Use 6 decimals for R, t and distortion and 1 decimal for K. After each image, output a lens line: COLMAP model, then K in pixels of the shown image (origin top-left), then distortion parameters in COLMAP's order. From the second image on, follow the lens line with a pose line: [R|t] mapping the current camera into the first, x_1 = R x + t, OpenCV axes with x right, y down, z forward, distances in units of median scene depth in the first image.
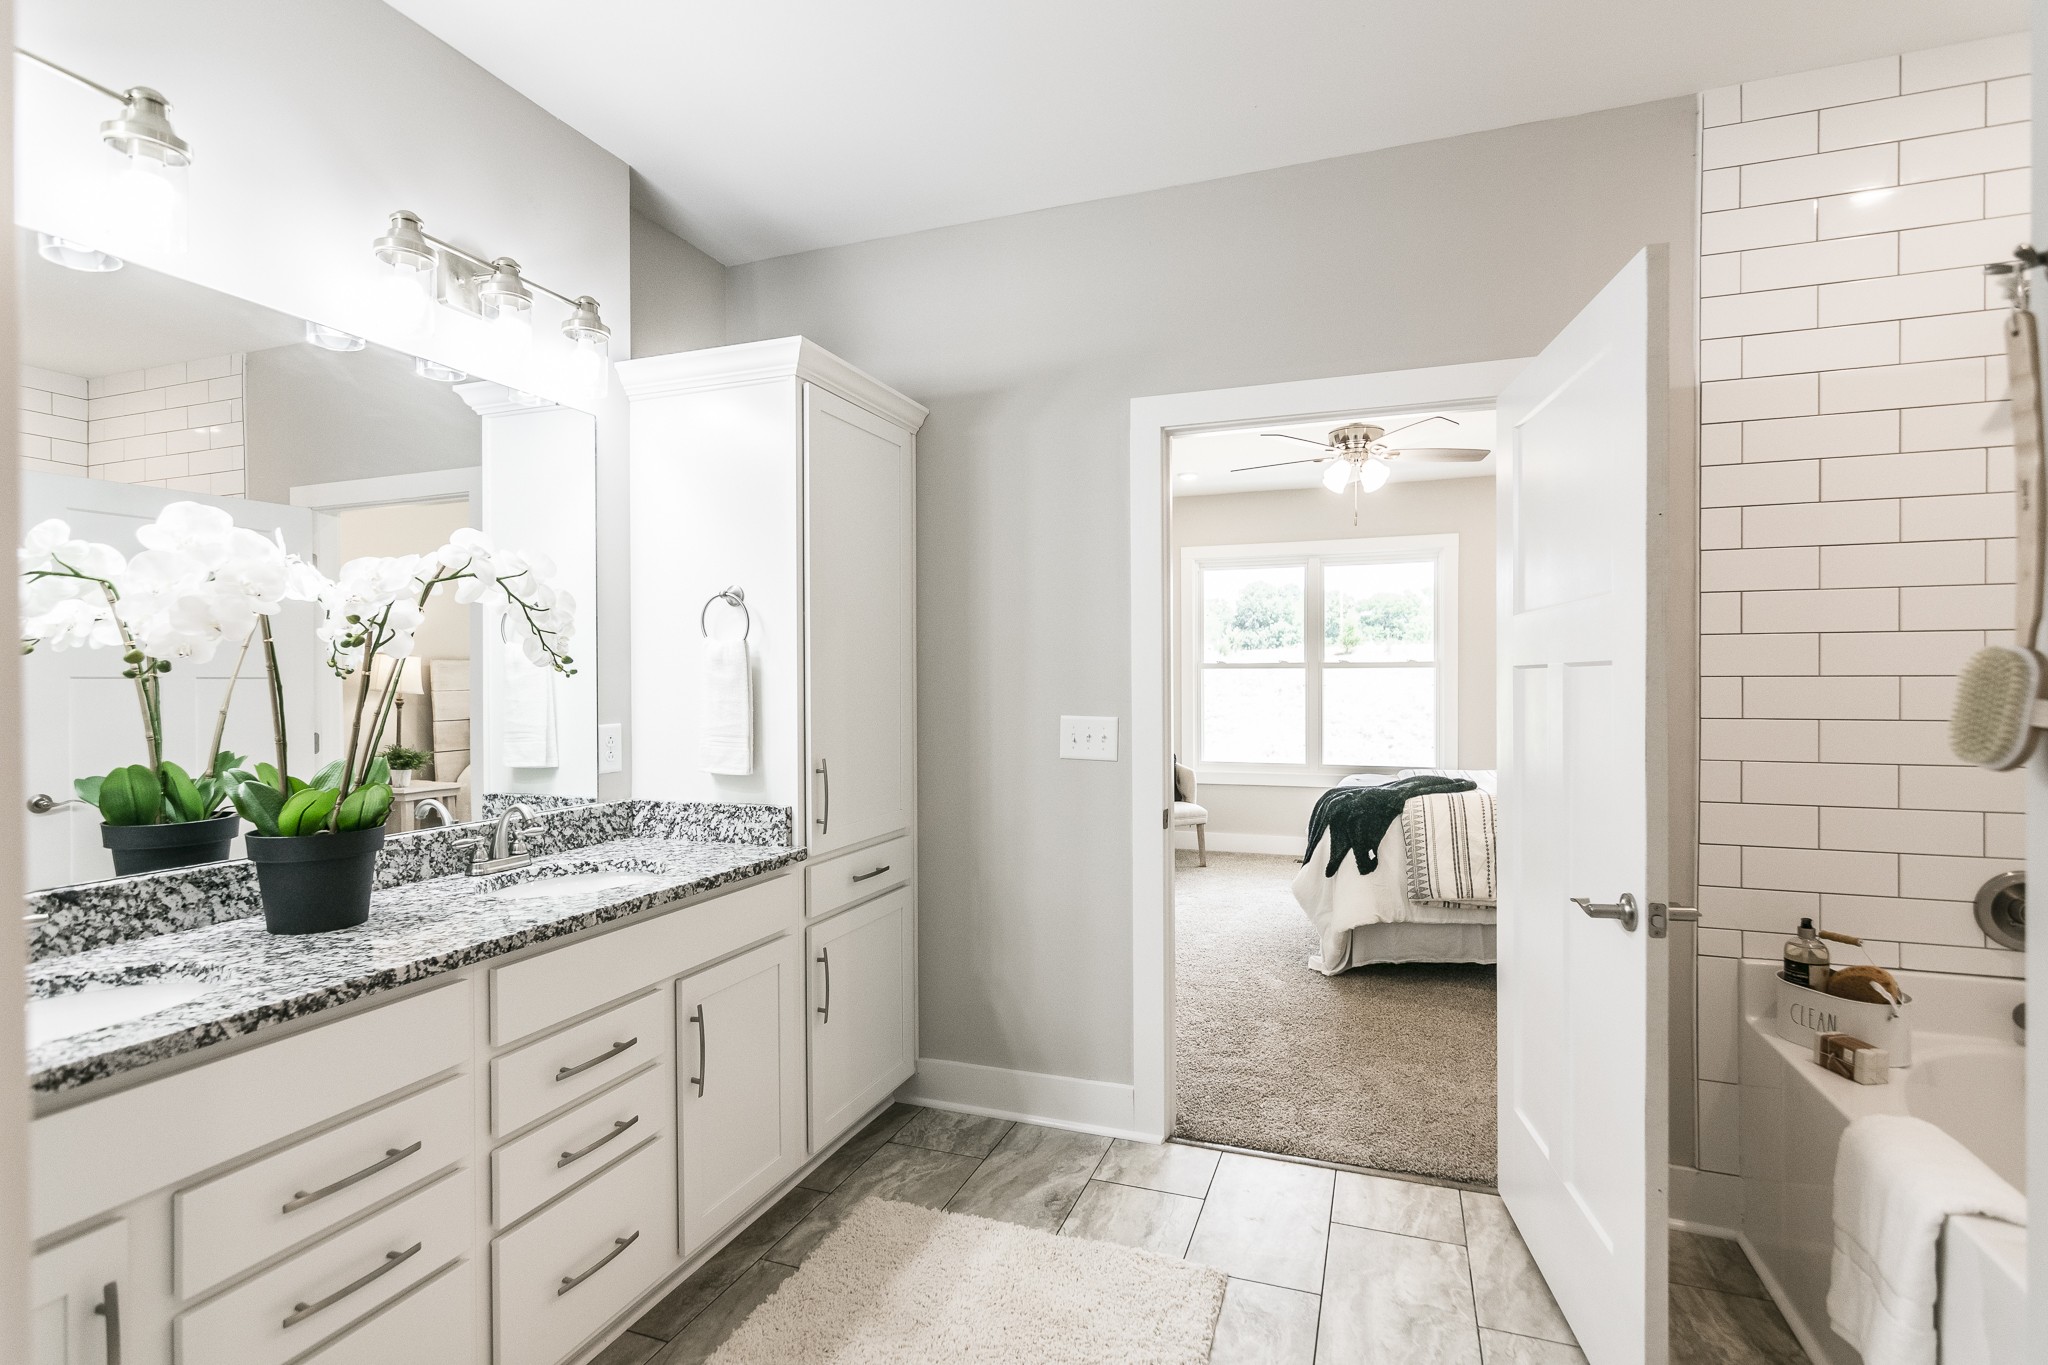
lens RADIAL K [[984.5, 0, 1012.8], [0, 984.5, 694.1], [0, 0, 1]] dist [-0.002908, 0.002289]
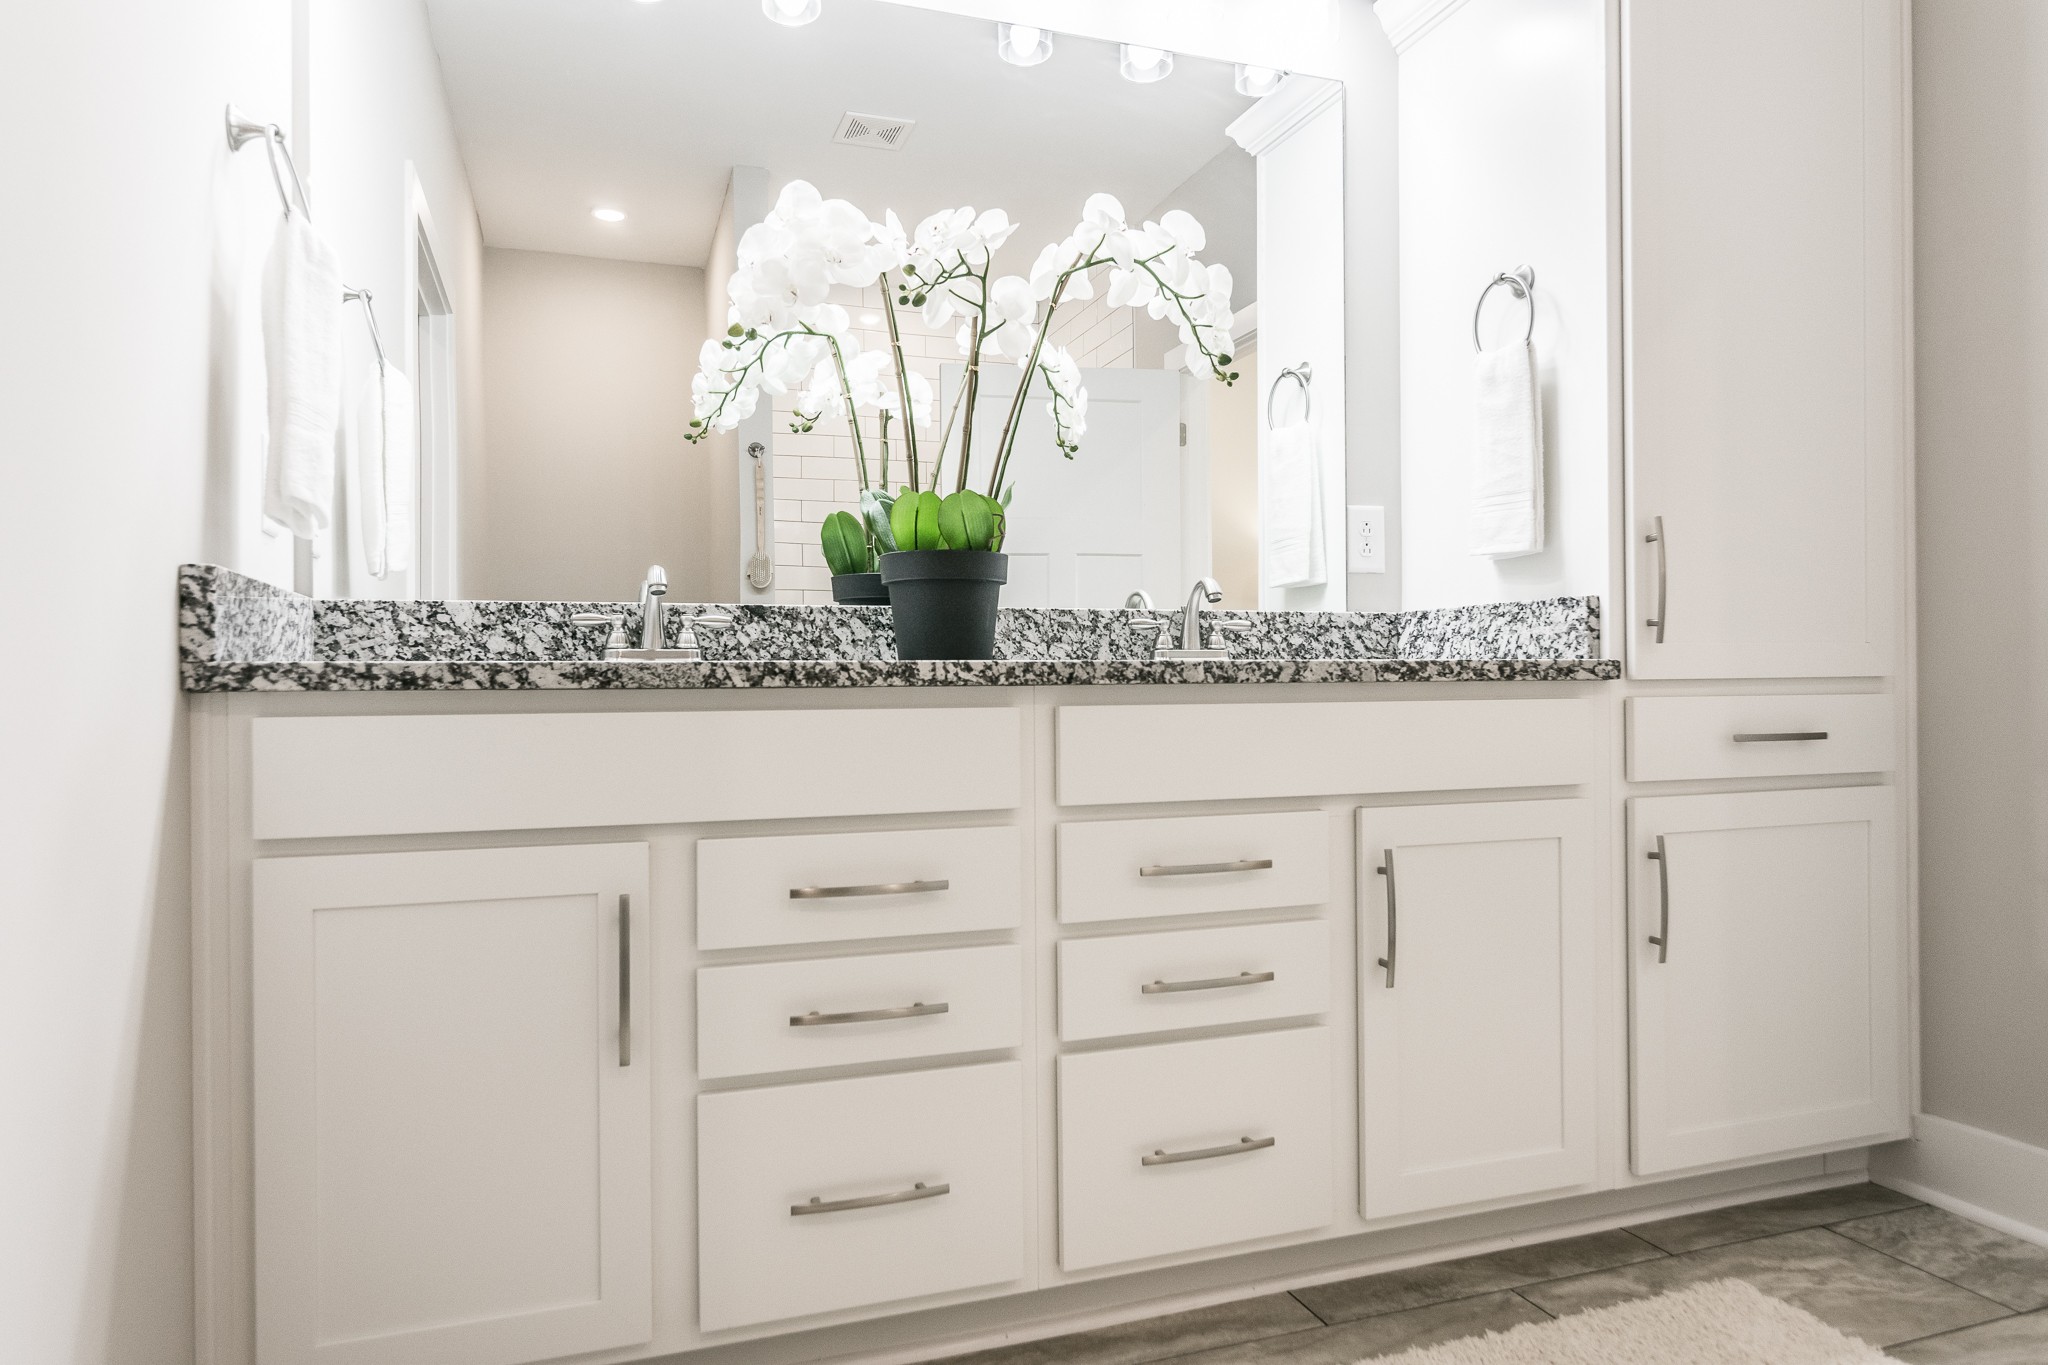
lens RADIAL K [[1262.1, 0, 1023.6], [0, 1262.1, 686.0], [0, 0, 1]] dist [0.005224, -0.005905]
pose [[0.646247, 0.004861, -0.763113, 0.179505], [-0.006072, 0.999981, 0.001227, 0.211751], [0.763104, 0.003841, 0.646264, 0.265514]]
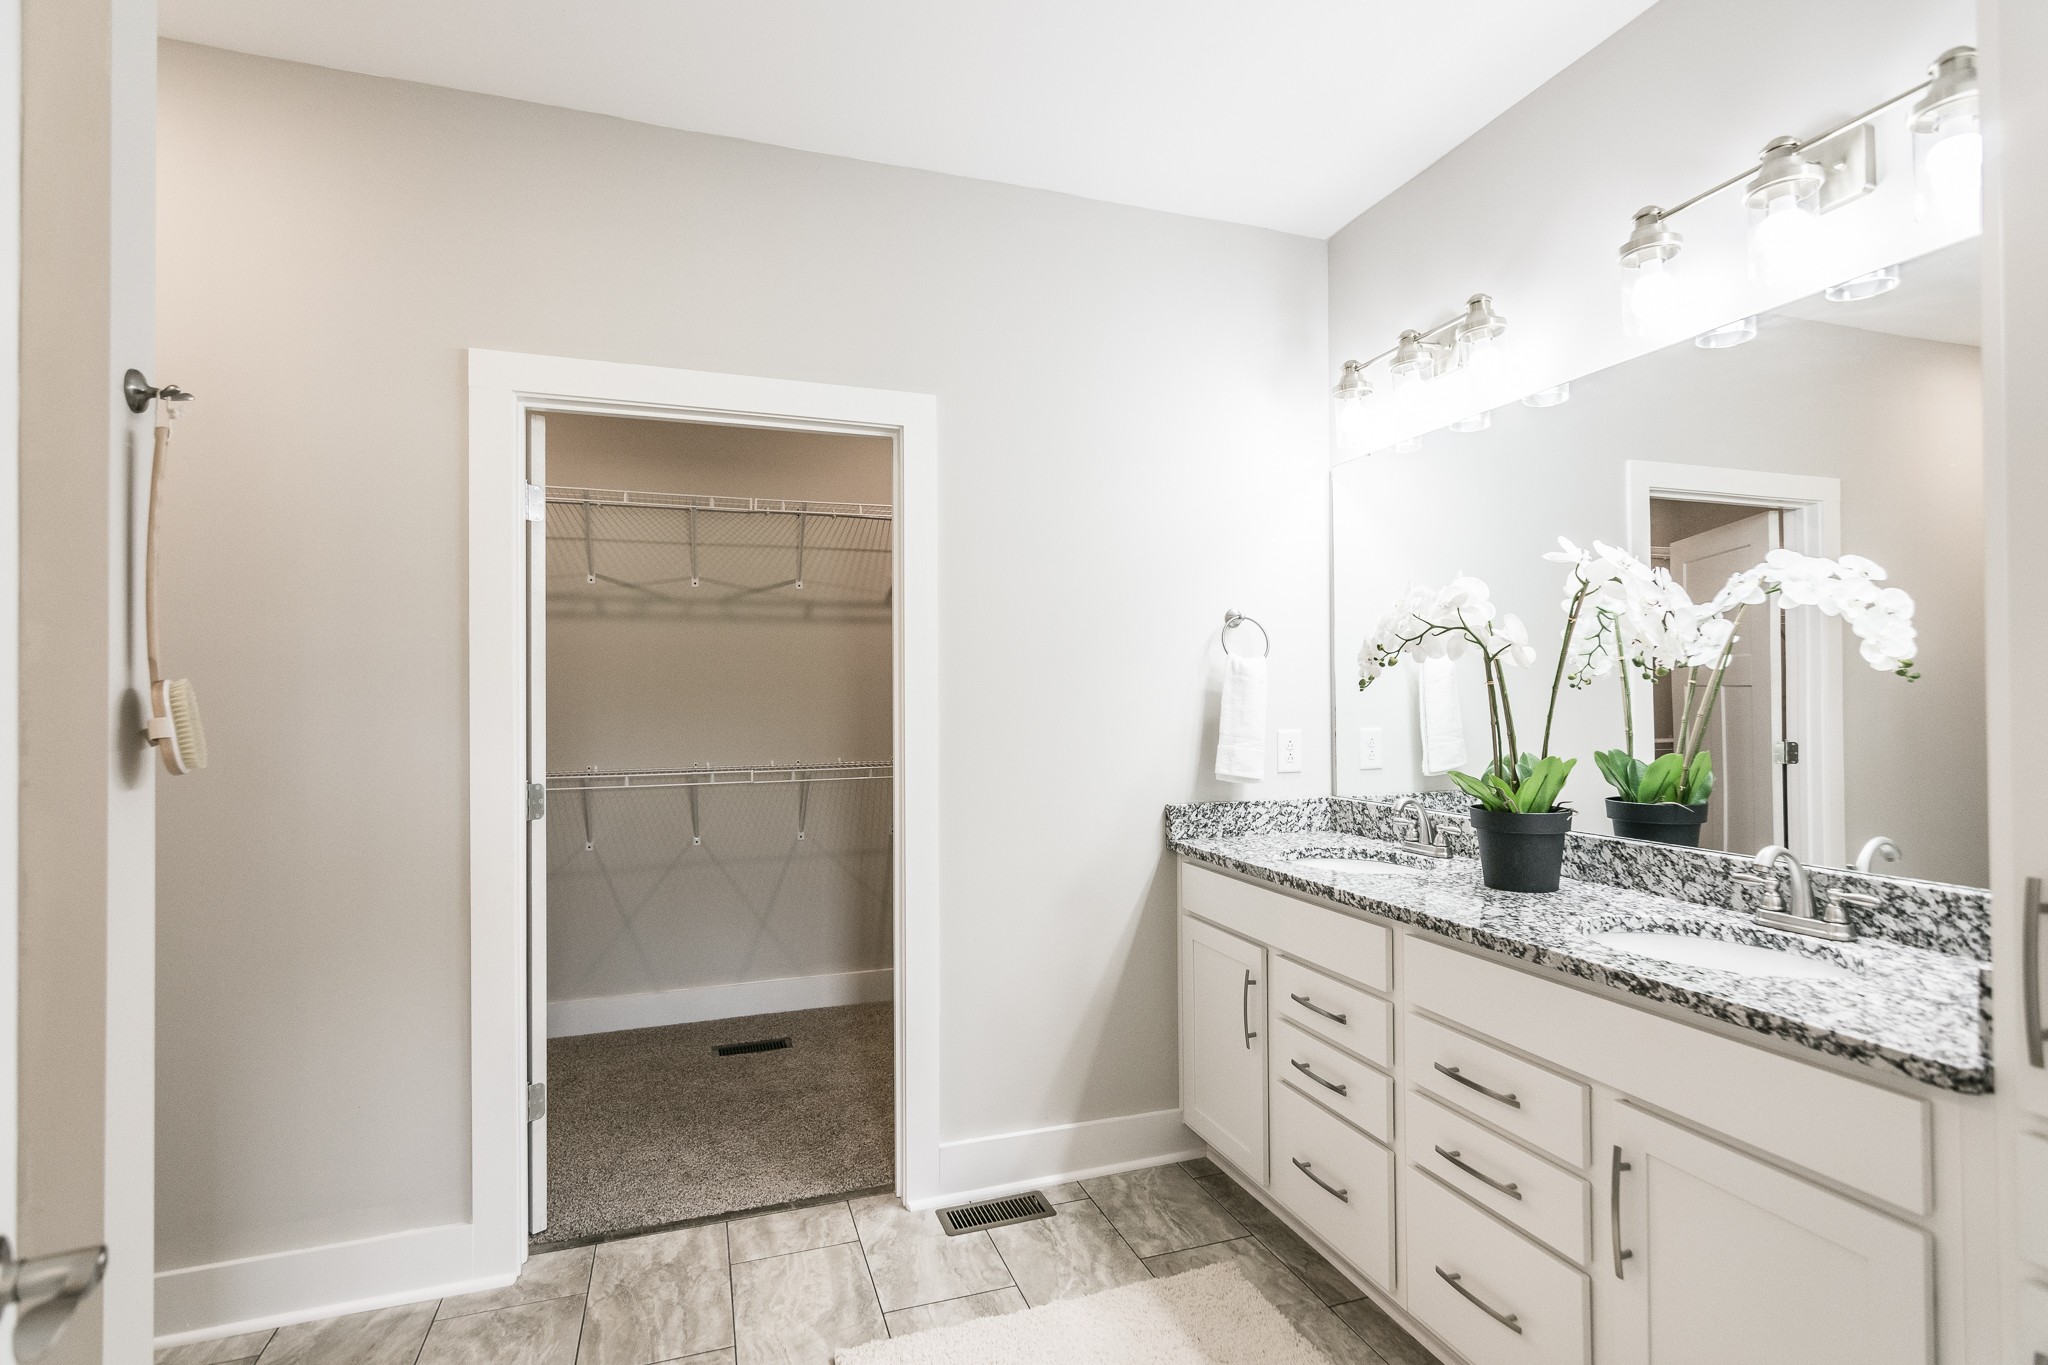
lens RADIAL K [[984.5, 0, 1031.4], [0, 984.5, 687.1], [0, 0, 1]] dist [-0.002908, 0.002289]
pose [[-0.761086, 0.007896, -0.648603, 0.476347], [0.006385, 0.999969, 0.004682, -0.022351], [0.648620, -0.000577, -0.761112, 1.301167]]
